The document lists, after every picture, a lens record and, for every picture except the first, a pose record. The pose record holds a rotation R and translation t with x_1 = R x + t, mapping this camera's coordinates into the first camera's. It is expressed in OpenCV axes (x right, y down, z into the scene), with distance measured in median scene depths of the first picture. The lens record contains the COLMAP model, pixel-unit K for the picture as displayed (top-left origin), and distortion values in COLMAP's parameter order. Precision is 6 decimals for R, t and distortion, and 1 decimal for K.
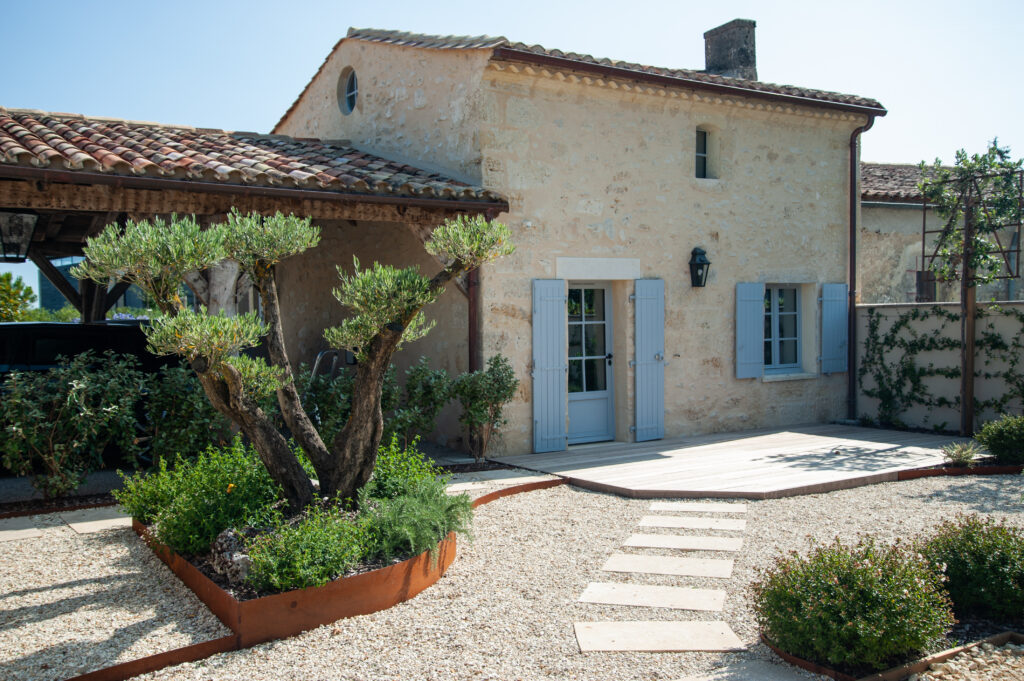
lens RADIAL K [[985.3, 0, 511.4], [0, 985.3, 340.5], [0, 0, 1]] dist [0.081923, 0.000000]
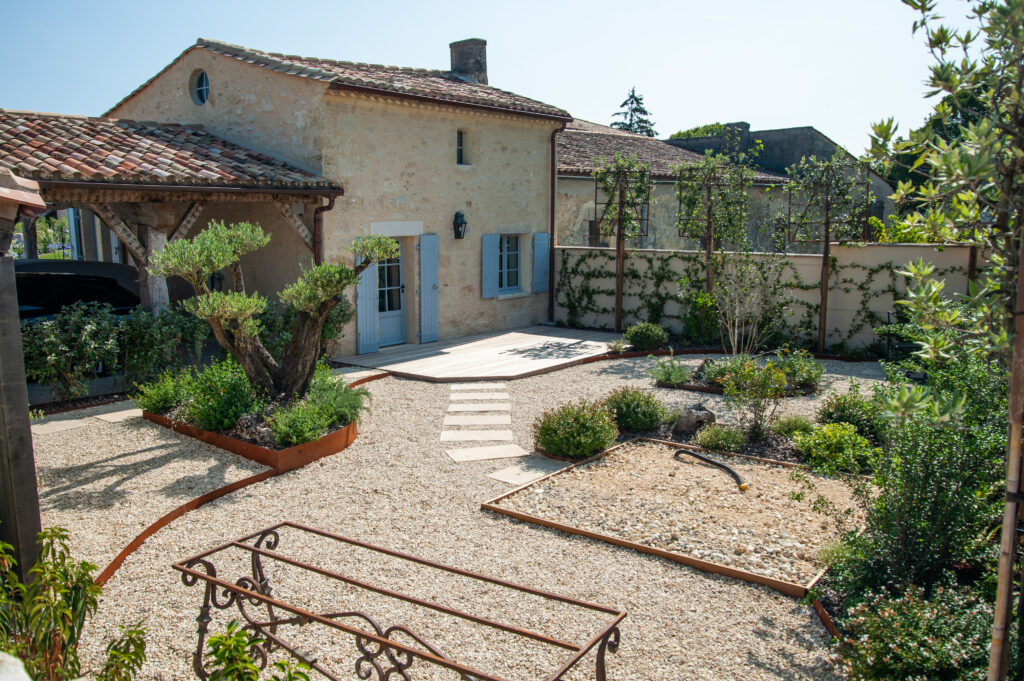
lens RADIAL K [[823.6, 0, 513.1], [0, 823.6, 339.9], [0, 0, 1]] dist [-0.002303, 0.004796]
pose [[0.953185, -0.032690, 0.300616, -0.129034], [-0.003454, 0.992898, 0.118922, -0.057899], [-0.302368, -0.114393, 0.946302, -0.252808]]
